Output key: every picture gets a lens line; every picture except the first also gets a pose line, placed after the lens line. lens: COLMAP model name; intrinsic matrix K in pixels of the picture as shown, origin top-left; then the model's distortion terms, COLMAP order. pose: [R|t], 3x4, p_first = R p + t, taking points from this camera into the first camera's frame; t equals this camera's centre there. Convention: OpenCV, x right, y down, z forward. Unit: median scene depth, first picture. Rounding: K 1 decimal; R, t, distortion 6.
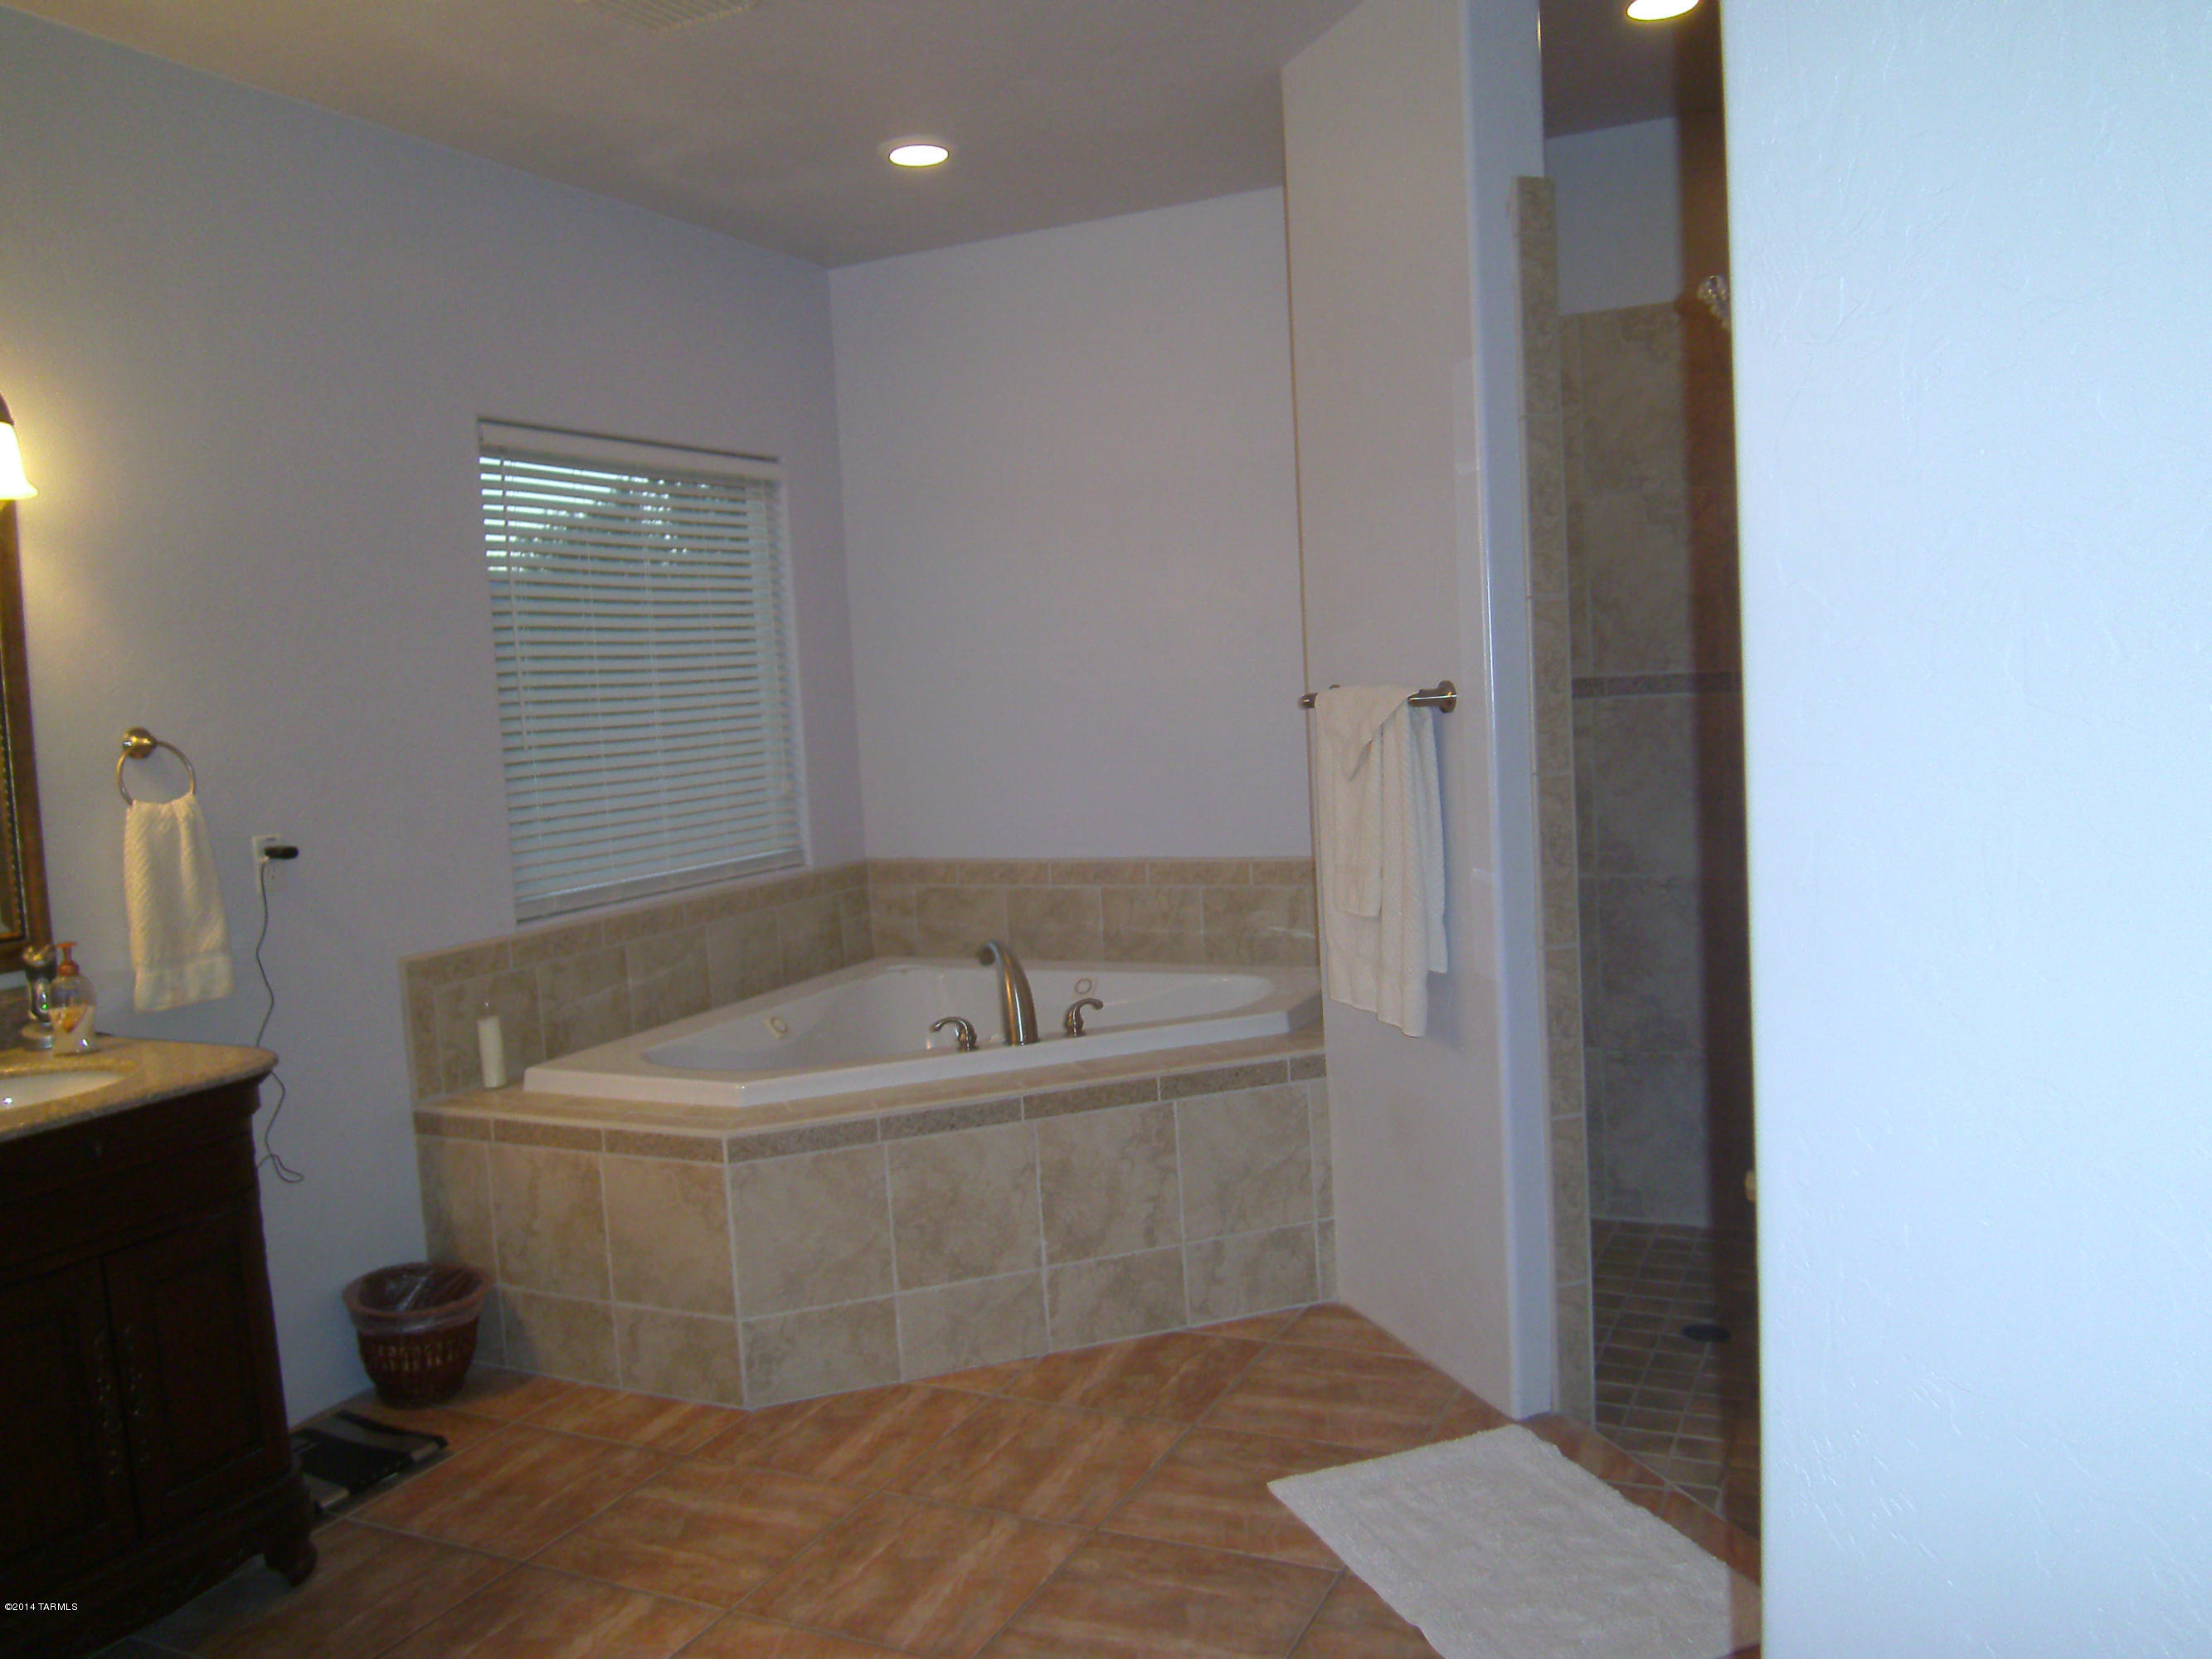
lens RADIAL K [[1758.6, 0, 1092.8], [0, 1758.6, 824.6], [0, 0, 1]] dist [-0.065723, 0.003697]
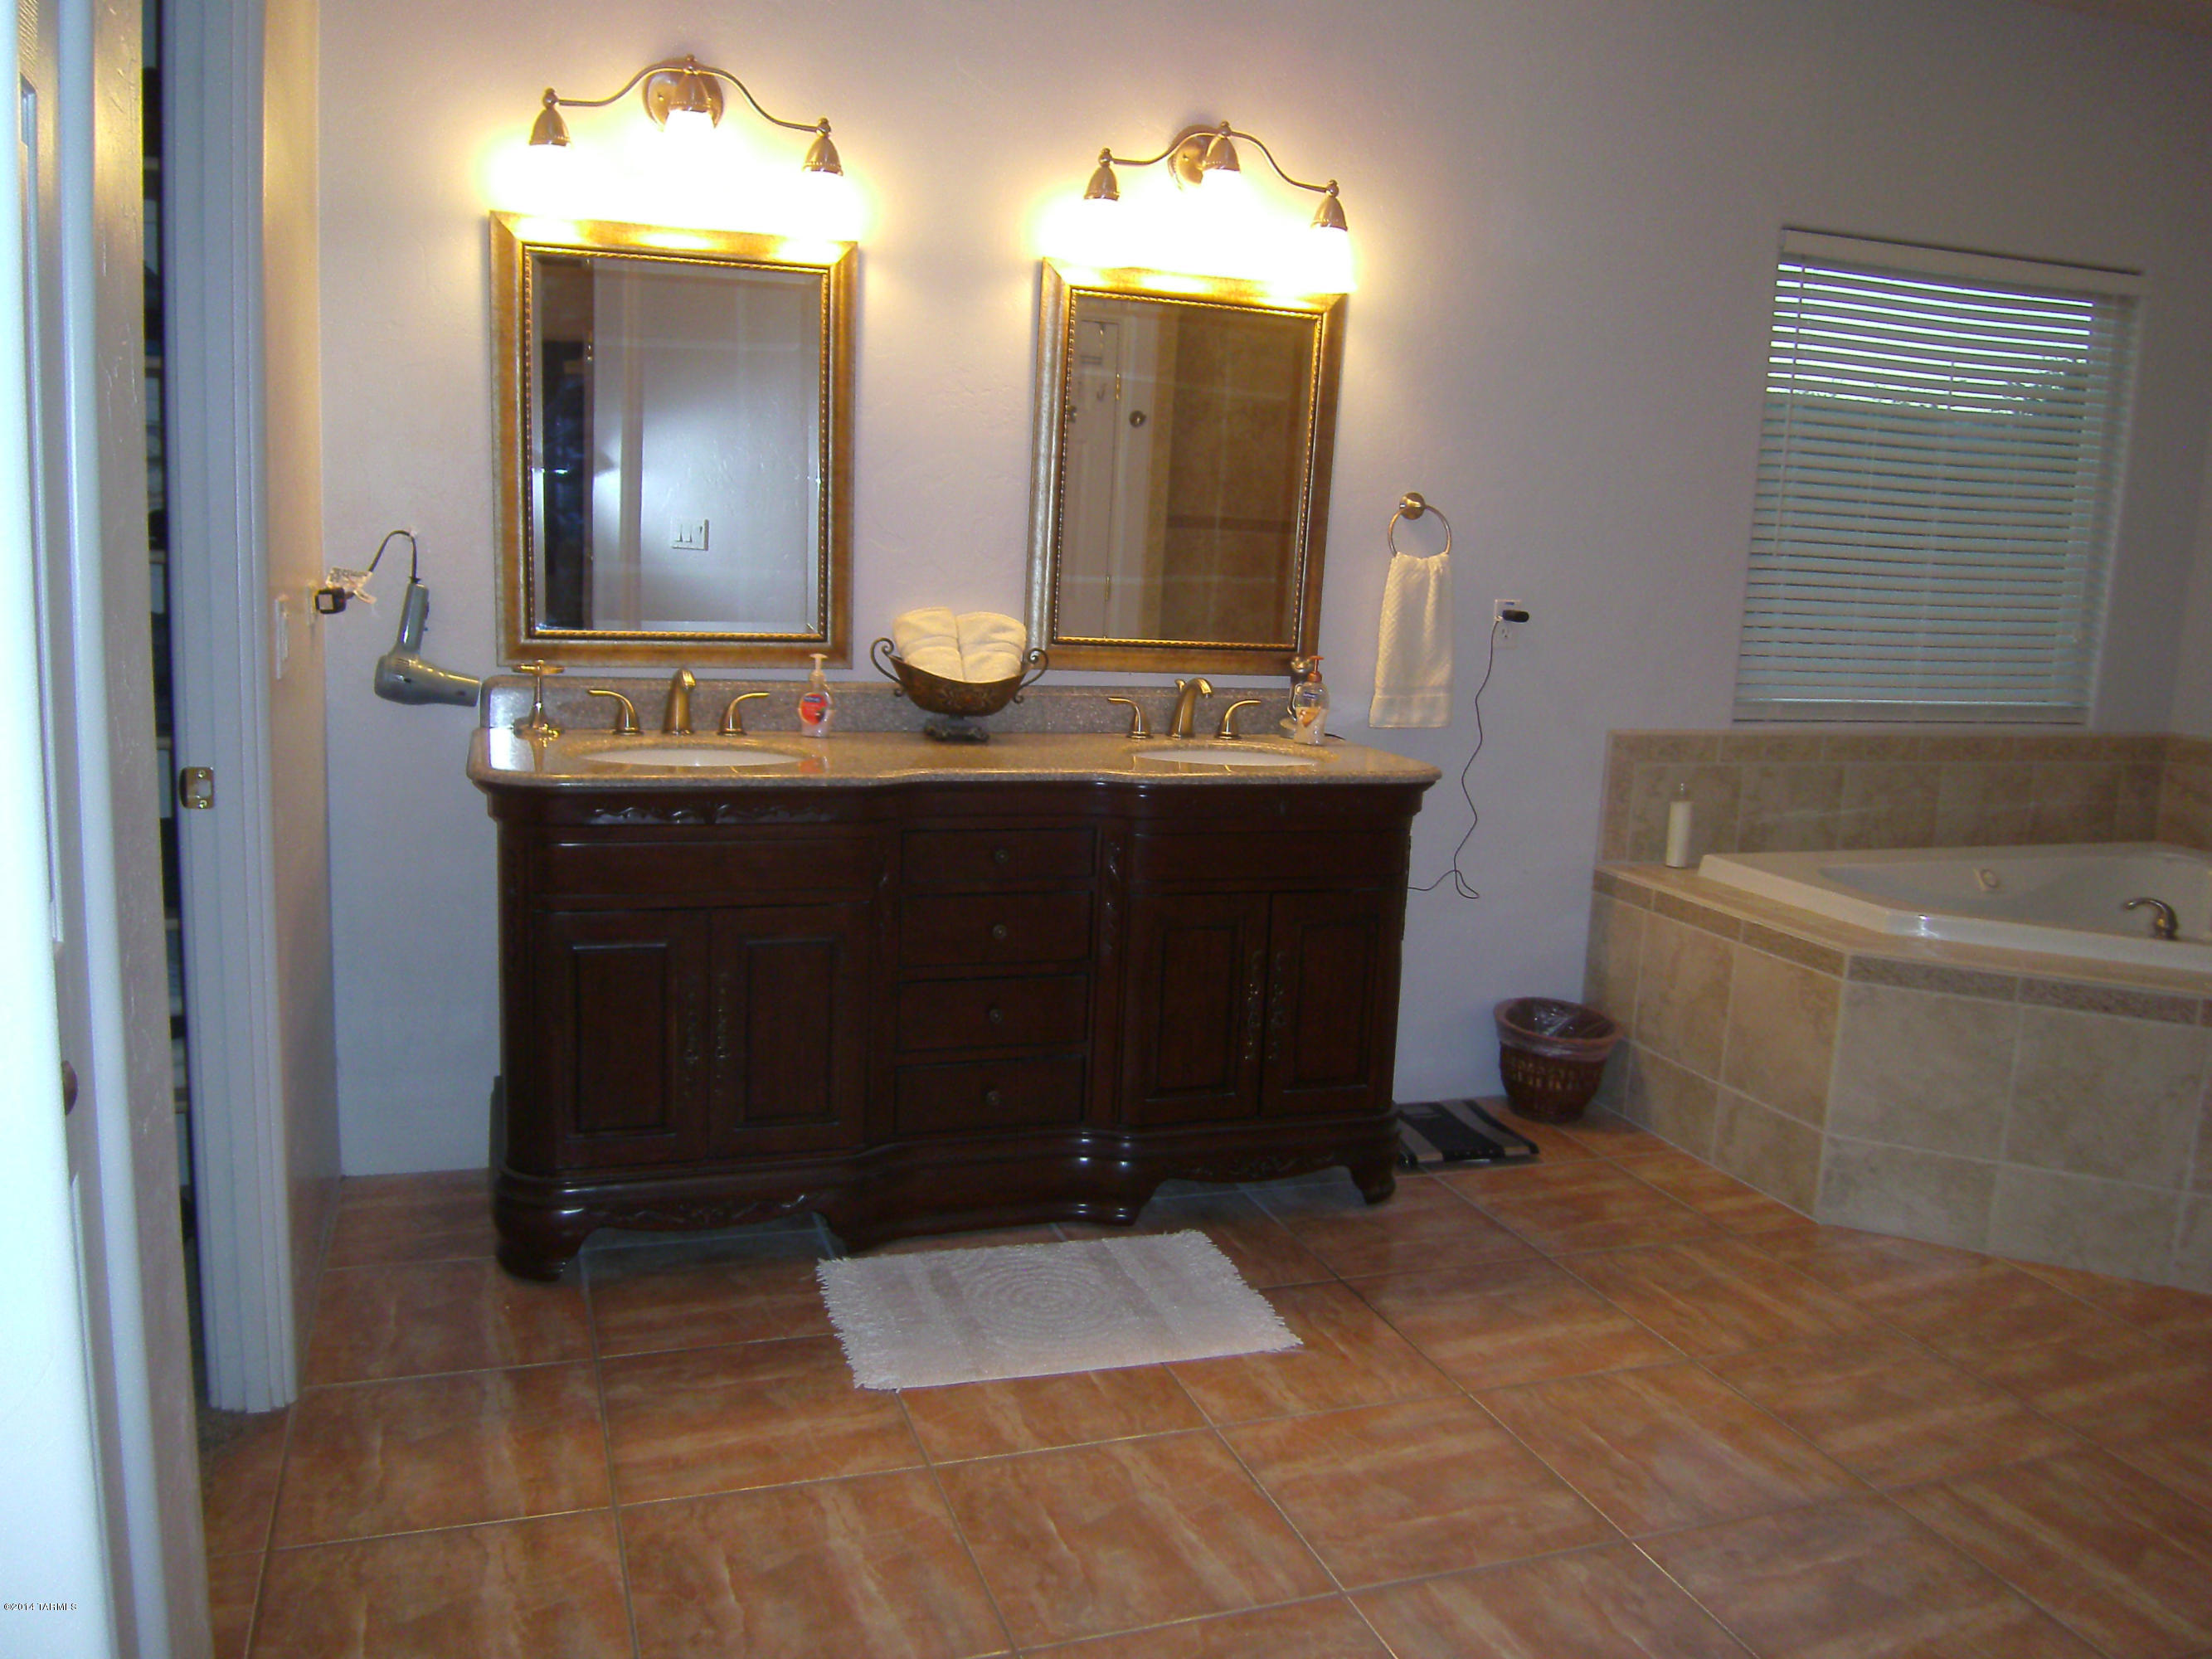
lens RADIAL K [[1758.9, 0, 1106.0], [0, 1758.9, 829.5], [0, 0, 1]] dist [0.004882, -0.062924]
pose [[0.701372, 0.206724, -0.682160, 0.158660], [-0.143643, 0.978379, 0.148802, 0.019713], [0.698172, -0.006378, 0.715902, -0.019230]]
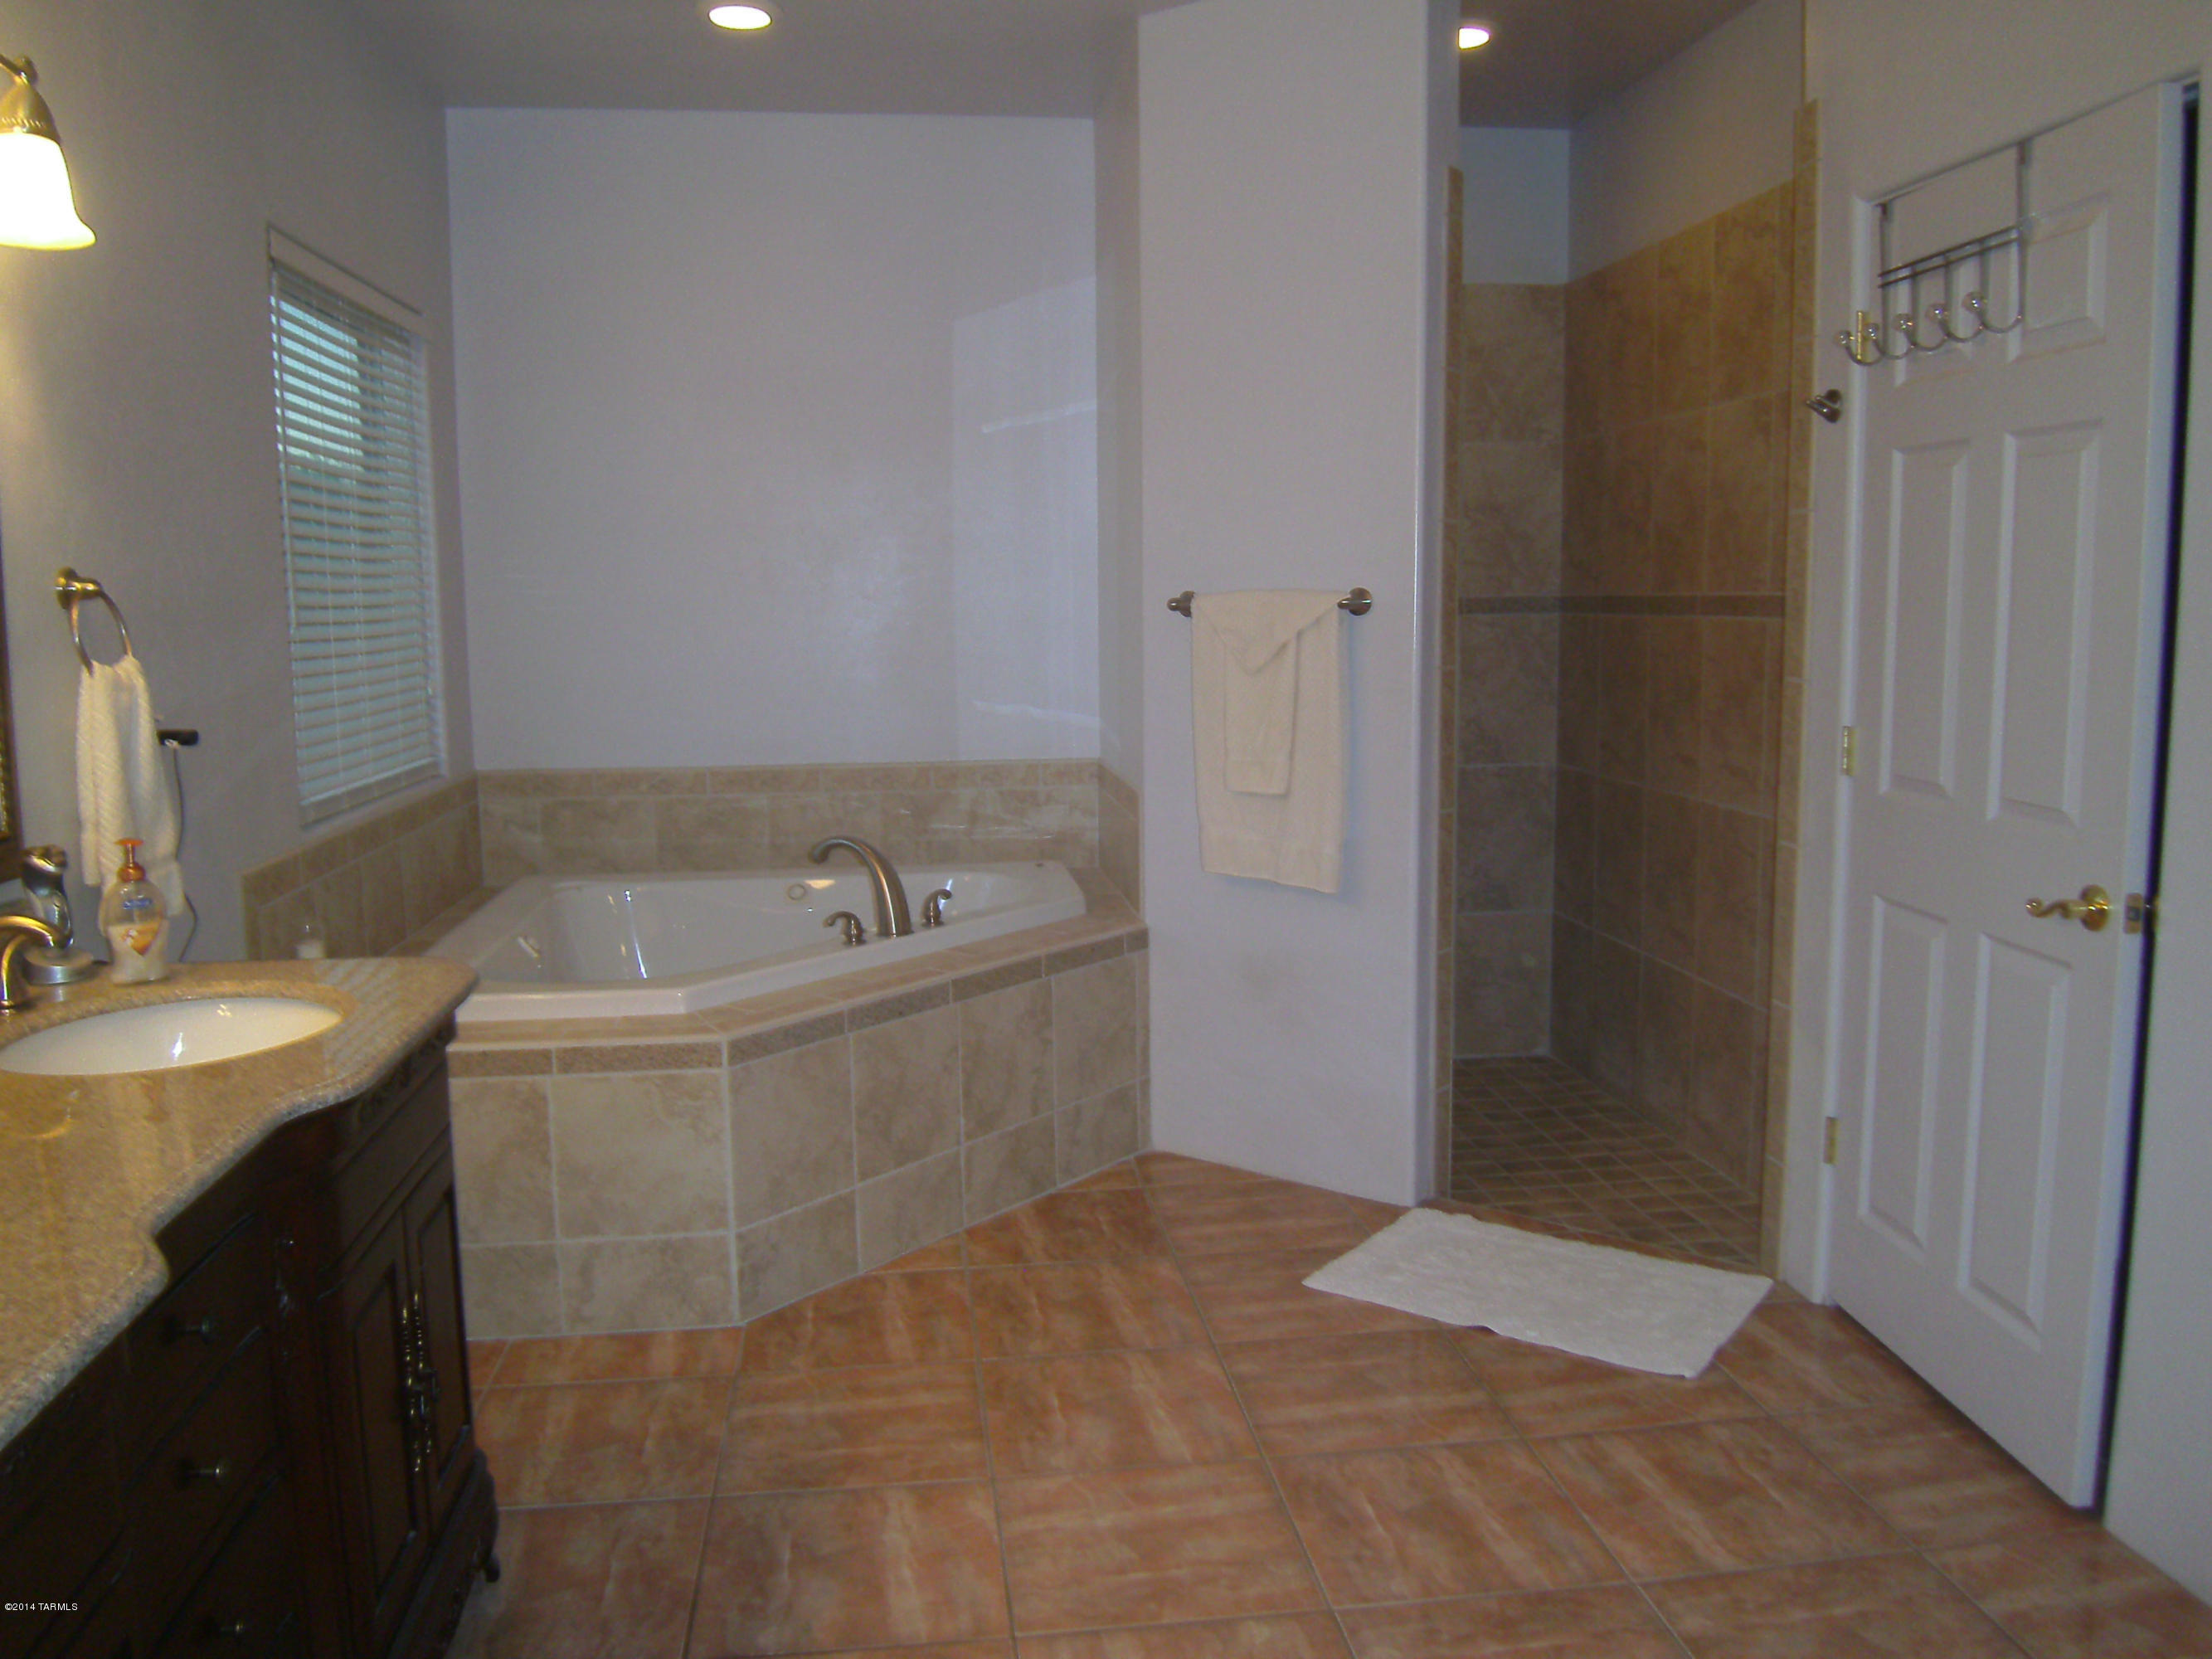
lens RADIAL K [[1758.6, 0, 1092.8], [0, 1758.6, 824.6], [0, 0, 1]] dist [-0.065723, 0.003697]
pose [[0.833110, -0.021428, 0.552693, -0.545228], [0.007543, 0.999597, 0.027384, 0.036889], [-0.553057, -0.018645, 0.832935, 0.101464]]
